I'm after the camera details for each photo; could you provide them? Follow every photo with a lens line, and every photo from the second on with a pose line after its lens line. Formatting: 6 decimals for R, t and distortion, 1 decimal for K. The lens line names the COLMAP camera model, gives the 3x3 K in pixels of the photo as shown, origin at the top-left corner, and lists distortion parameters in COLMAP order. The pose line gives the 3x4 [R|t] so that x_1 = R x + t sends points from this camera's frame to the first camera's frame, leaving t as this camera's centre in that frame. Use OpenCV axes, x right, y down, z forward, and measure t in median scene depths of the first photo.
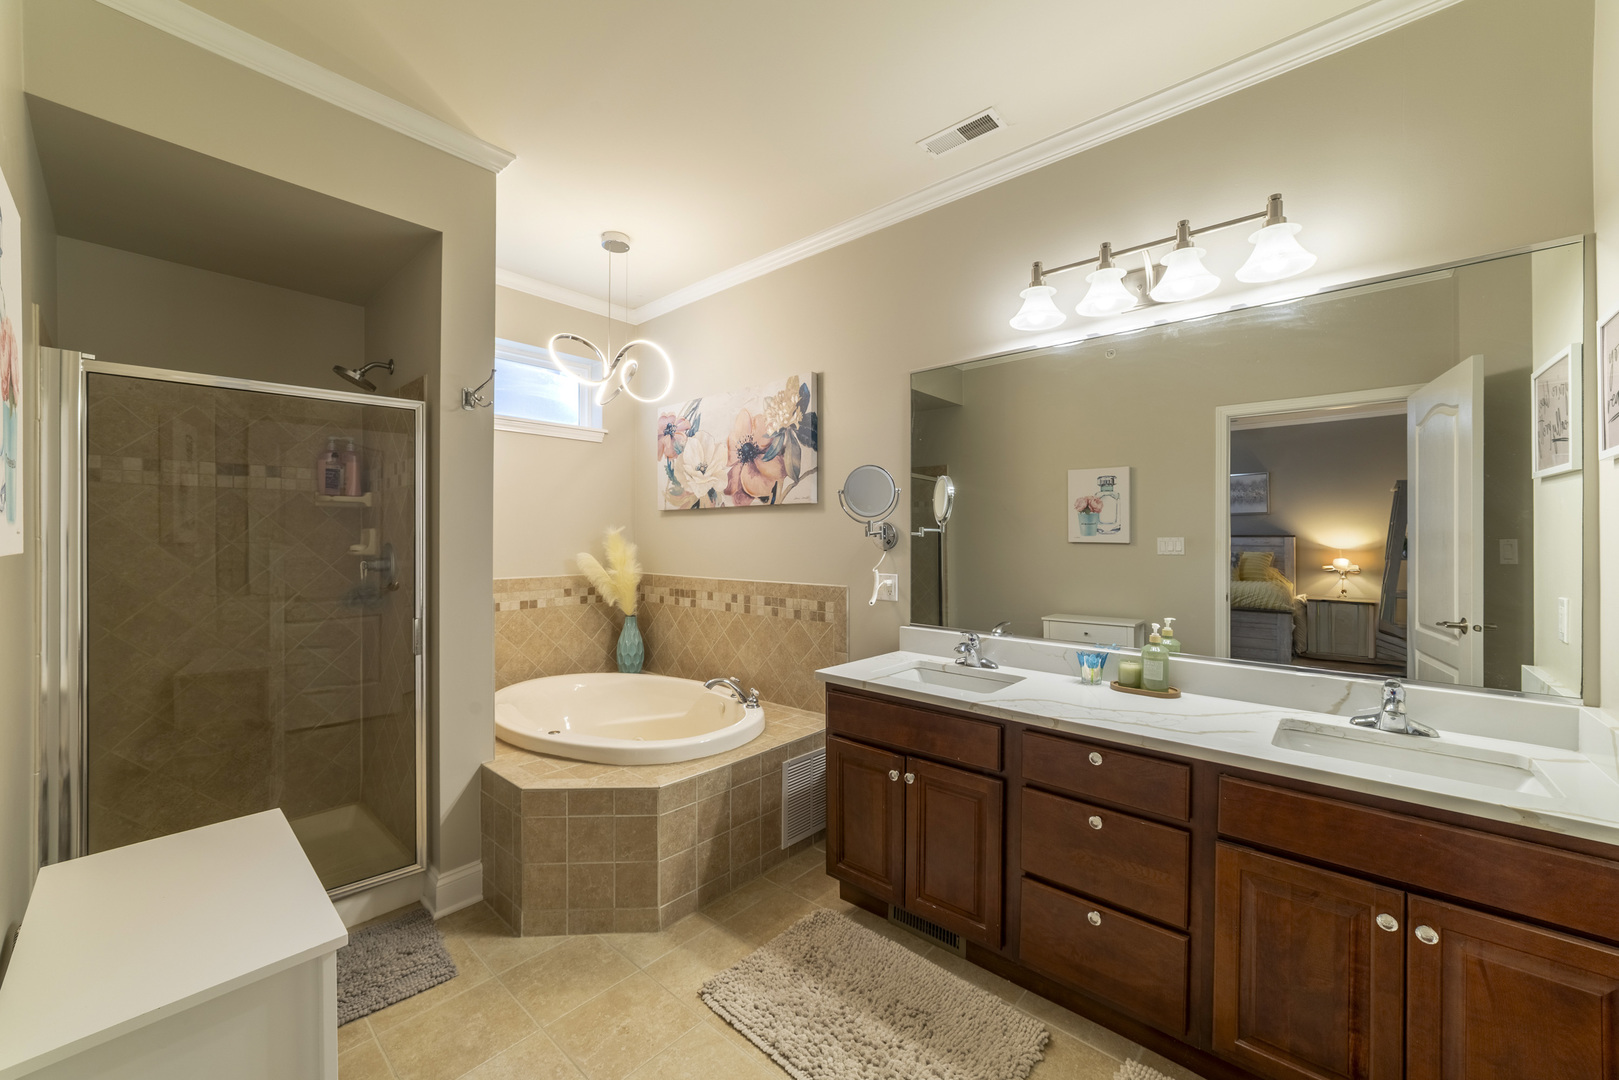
lens RADIAL K [[617.3, 0, 808.1], [0, 617.3, 541.5], [0, 0, 1]] dist [-0.026705, 0.011288]
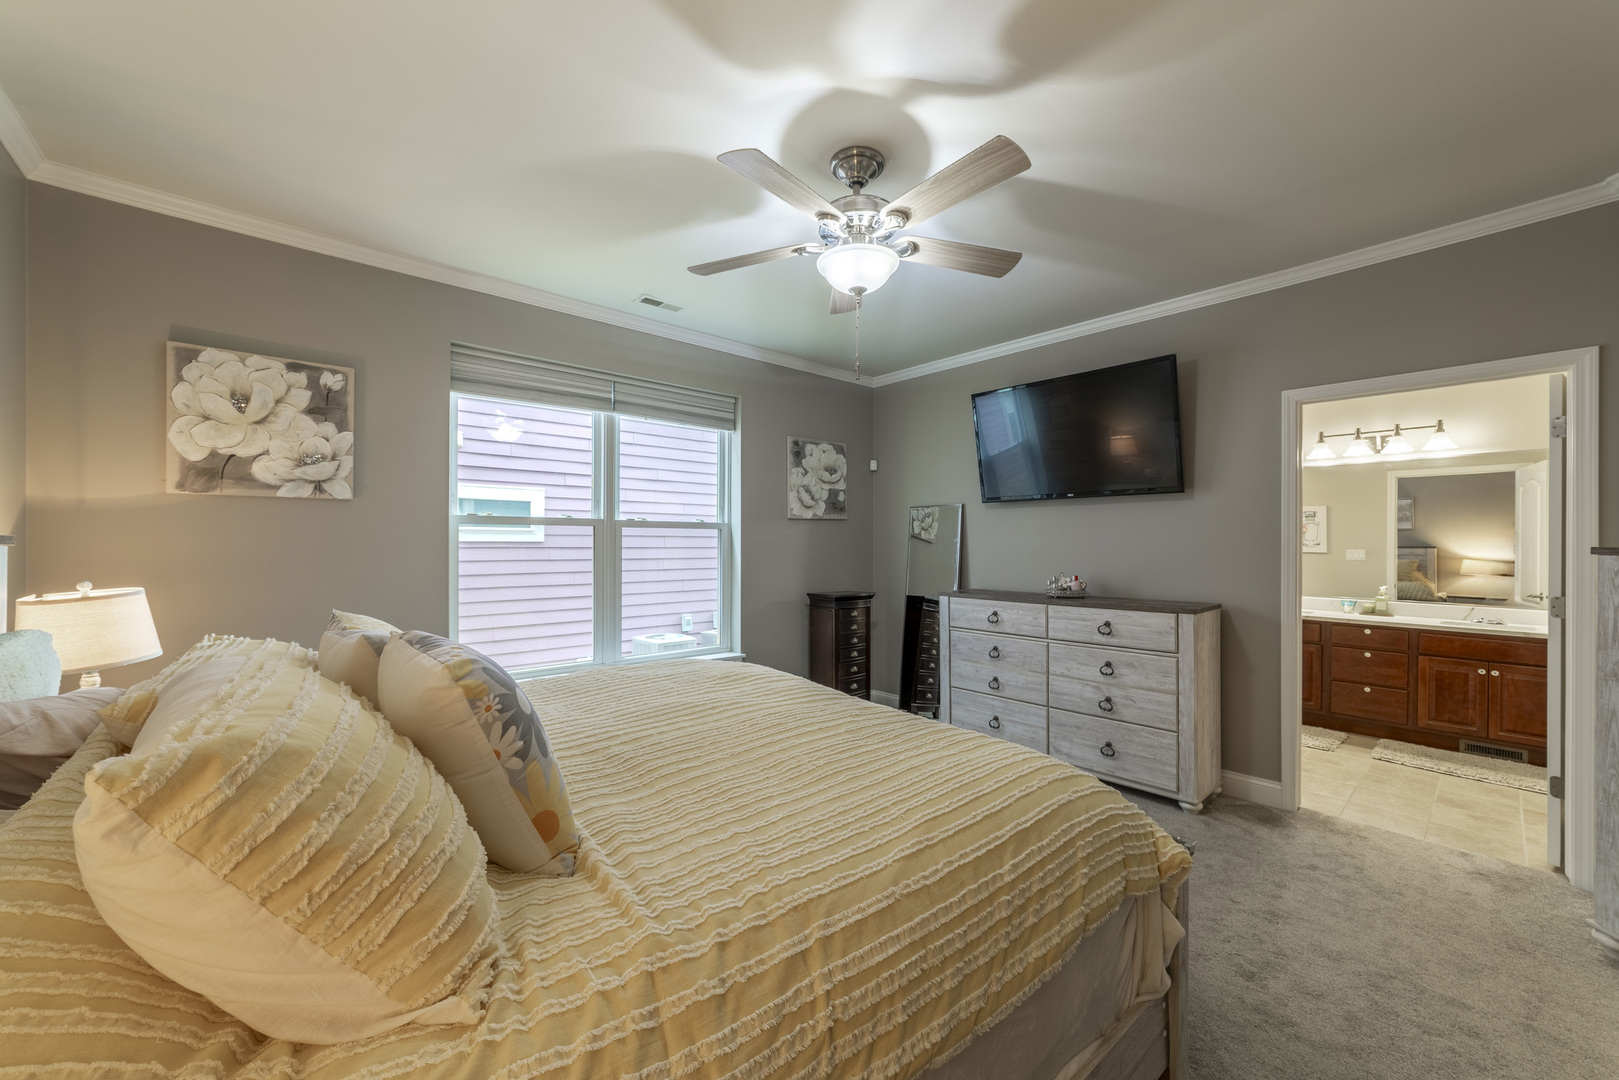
lens RADIAL K [[617.3, 0, 808.1], [0, 617.3, 541.5], [0, 0, 1]] dist [-0.026705, 0.011288]
pose [[0.992734, 0.005726, -0.120191, -1.363611], [-0.006566, 0.999957, -0.006593, -0.015989], [0.120148, 0.007334, 0.992729, -1.622142]]
